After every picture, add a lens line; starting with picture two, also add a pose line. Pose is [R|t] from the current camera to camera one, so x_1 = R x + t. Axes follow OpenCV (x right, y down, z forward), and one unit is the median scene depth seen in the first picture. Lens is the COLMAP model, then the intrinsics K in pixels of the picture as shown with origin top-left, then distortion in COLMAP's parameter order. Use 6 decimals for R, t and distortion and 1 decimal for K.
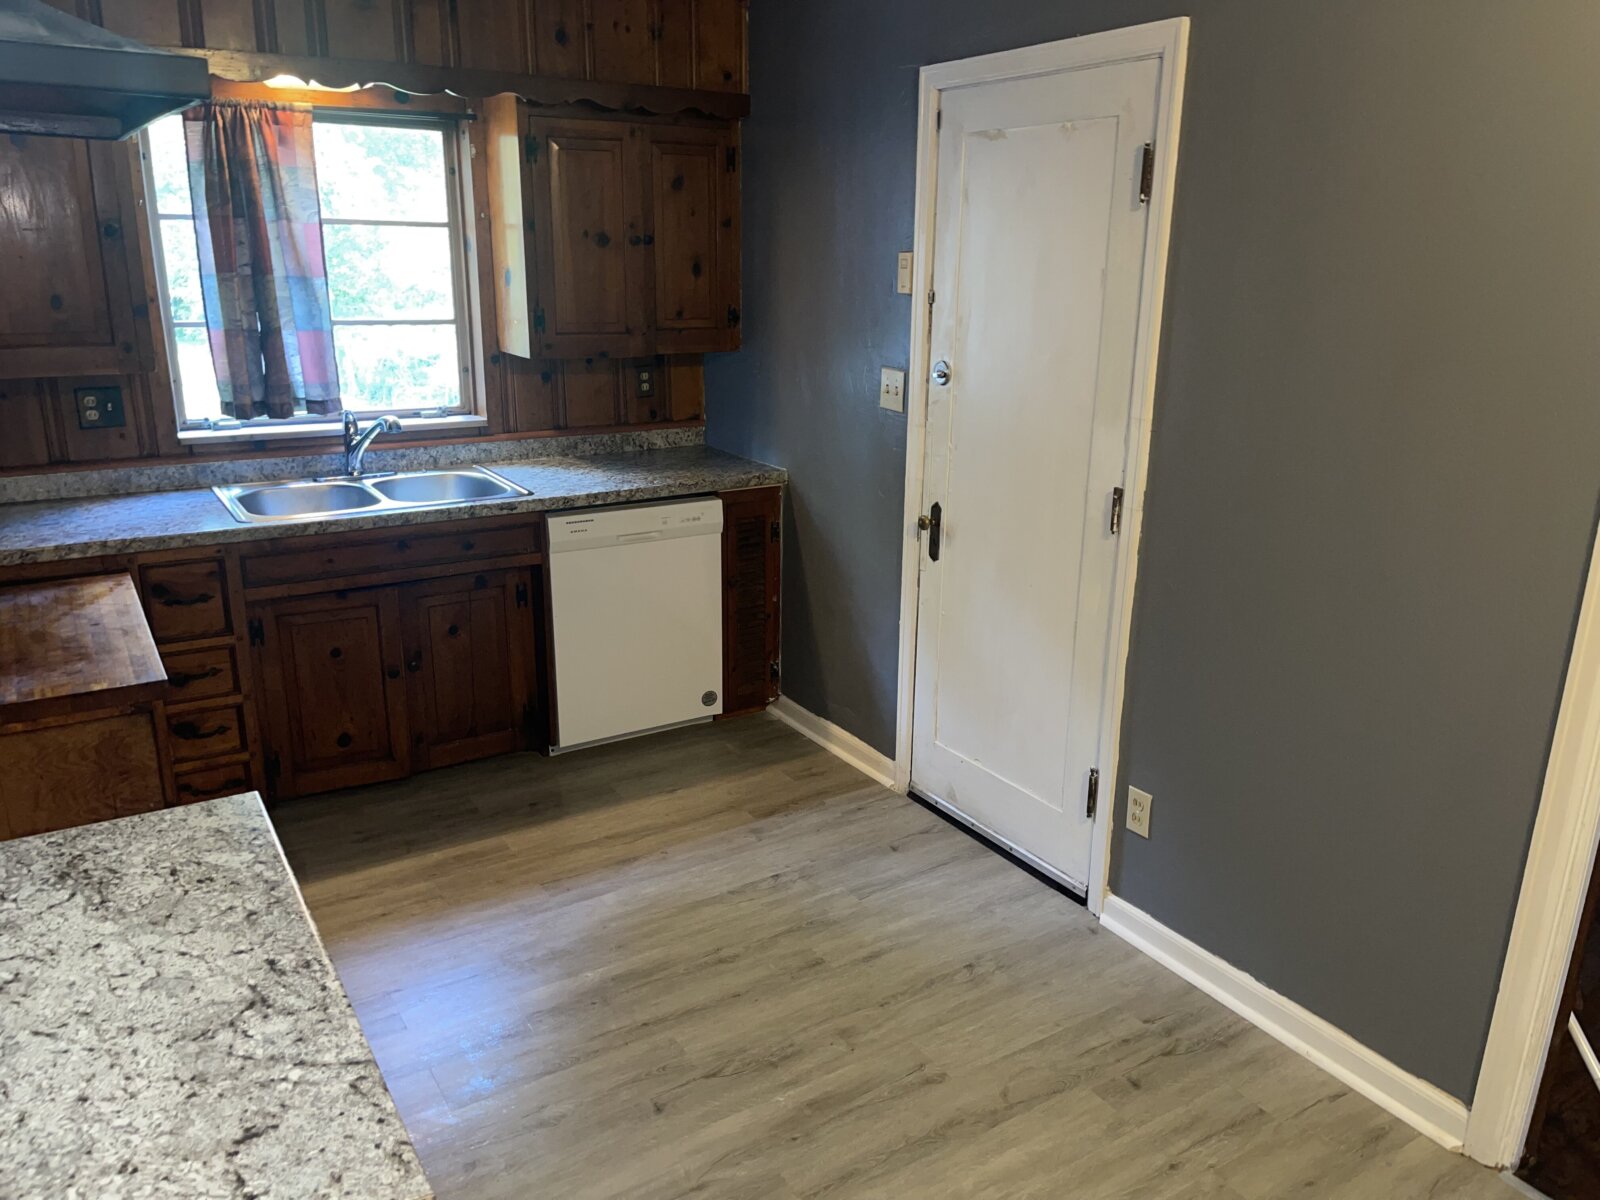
lens RADIAL K [[1210.9, 0, 819.0], [0, 1210.9, 620.2], [0, 0, 1]] dist [0.067674, -0.084835]
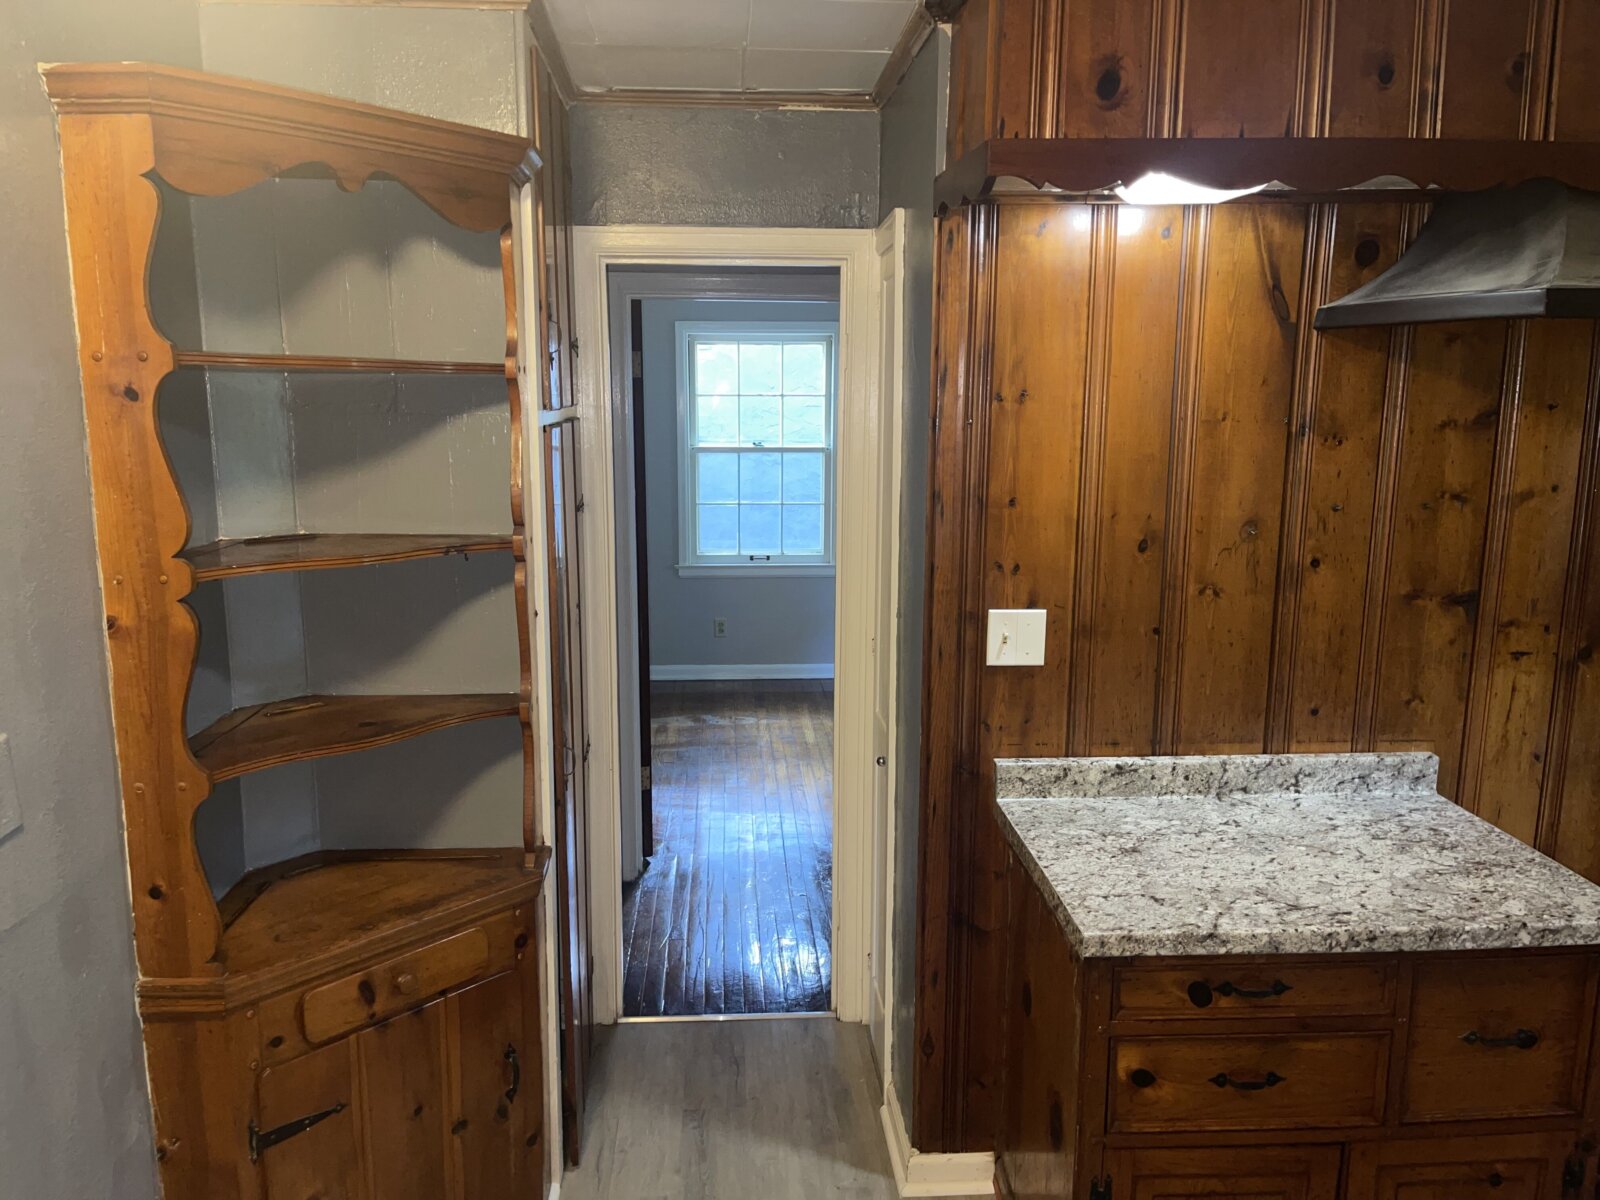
lens RADIAL K [[1210.9, 0, 782.5], [0, 1210.9, 622.8], [0, 0, 1]] dist [0.067674, -0.084835]
pose [[-0.498160, 0.142482, -0.855298, 0.394843], [-0.272102, 0.910890, 0.310226, -0.109059], [0.823284, 0.387271, -0.414999, 0.351665]]
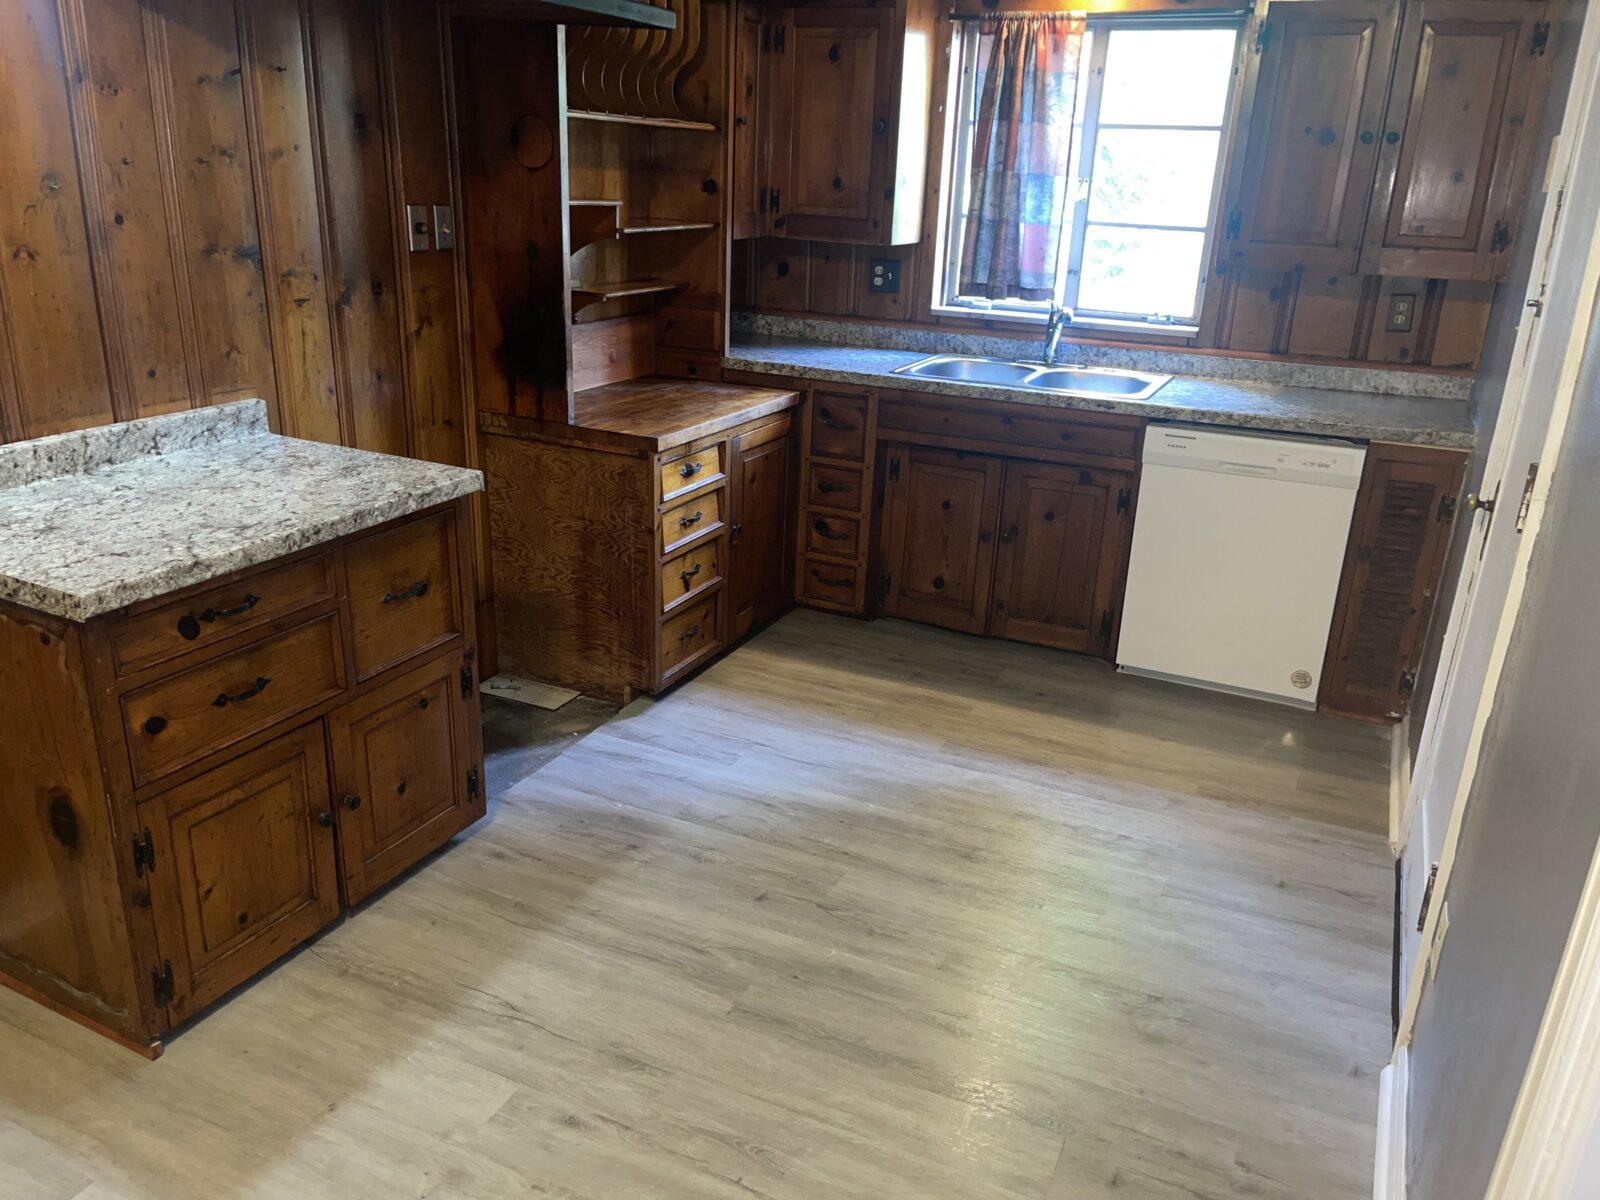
lens RADIAL K [[1210.9, 0, 799.3], [0, 1210.9, 614.4], [0, 0, 1]] dist [0.067674, -0.084835]
pose [[0.529928, 0.294709, -0.795188, 0.462786], [-0.284386, 0.945135, 0.160761, -0.019362], [0.798938, 0.140949, 0.584664, 0.236244]]
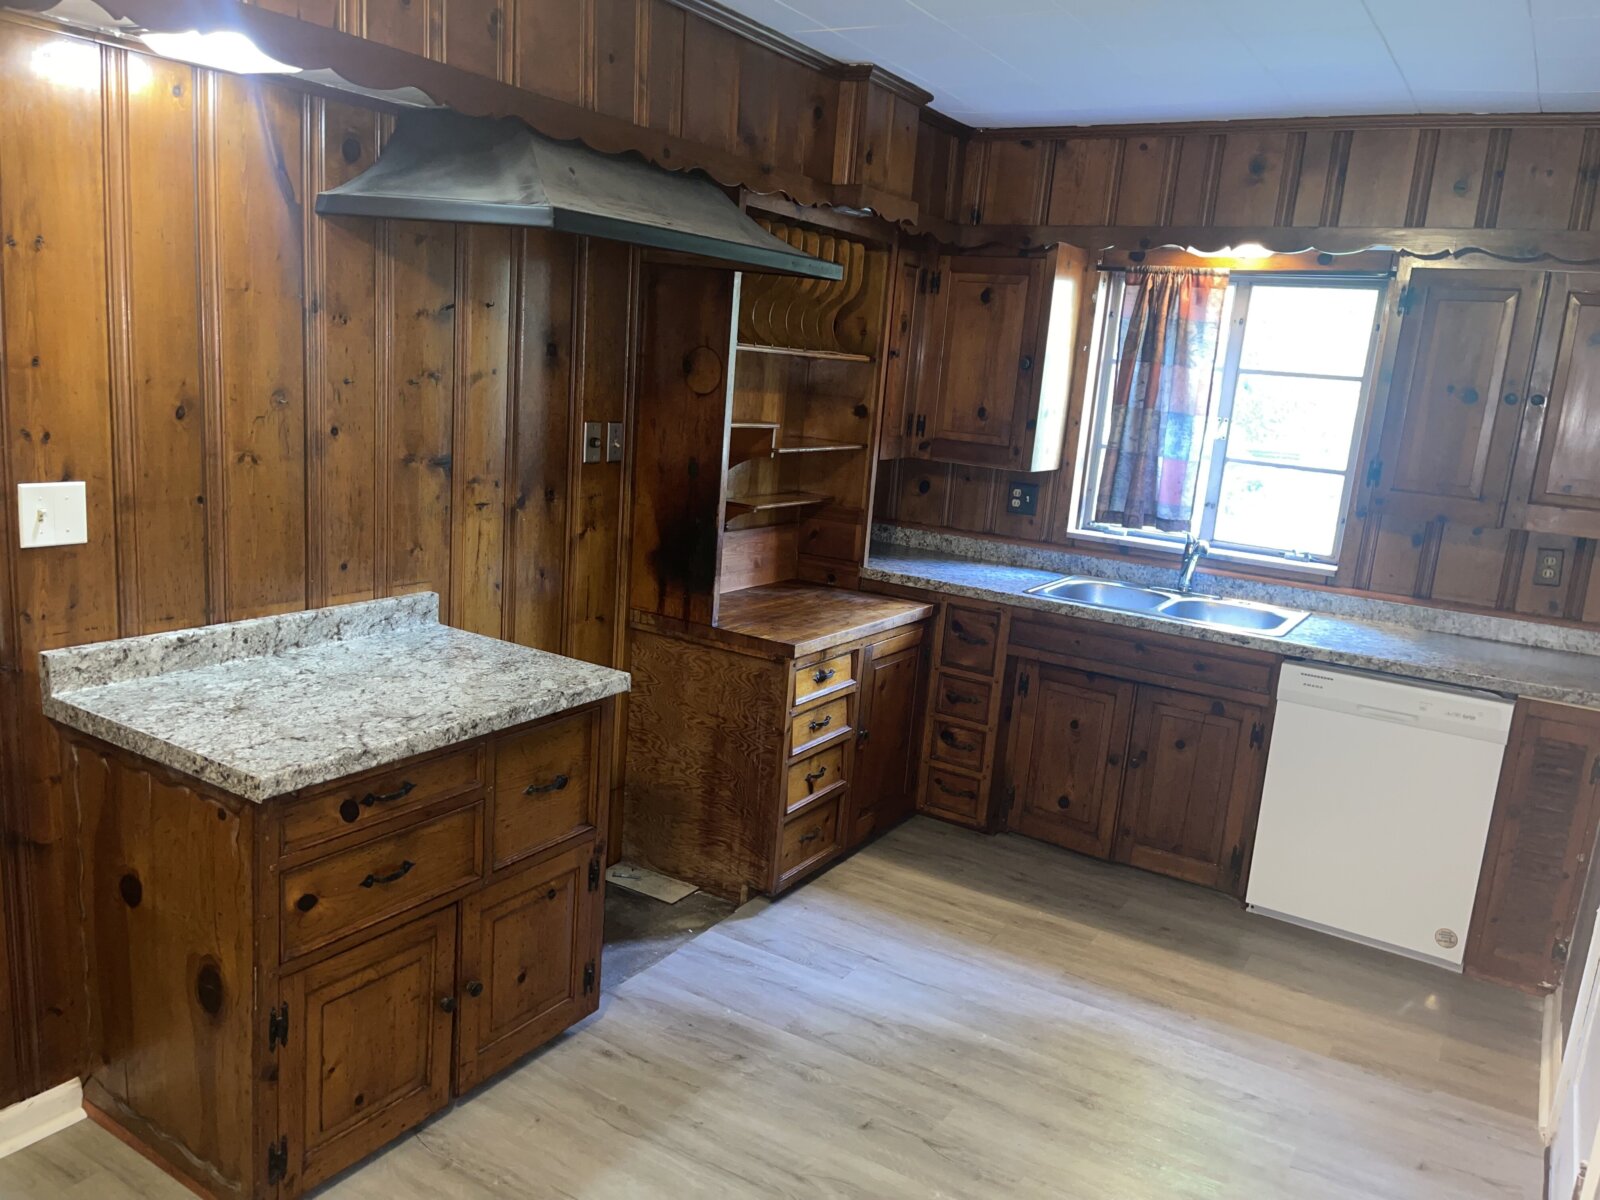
lens RADIAL K [[1210.9, 0, 811.5], [0, 1210.9, 618.0], [0, 0, 1]] dist [0.067674, -0.084835]
pose [[0.437200, 0.203346, -0.876074, 0.471733], [-0.340194, 0.939119, 0.048207, -0.037767], [0.832541, 0.276959, 0.479760, 0.217154]]
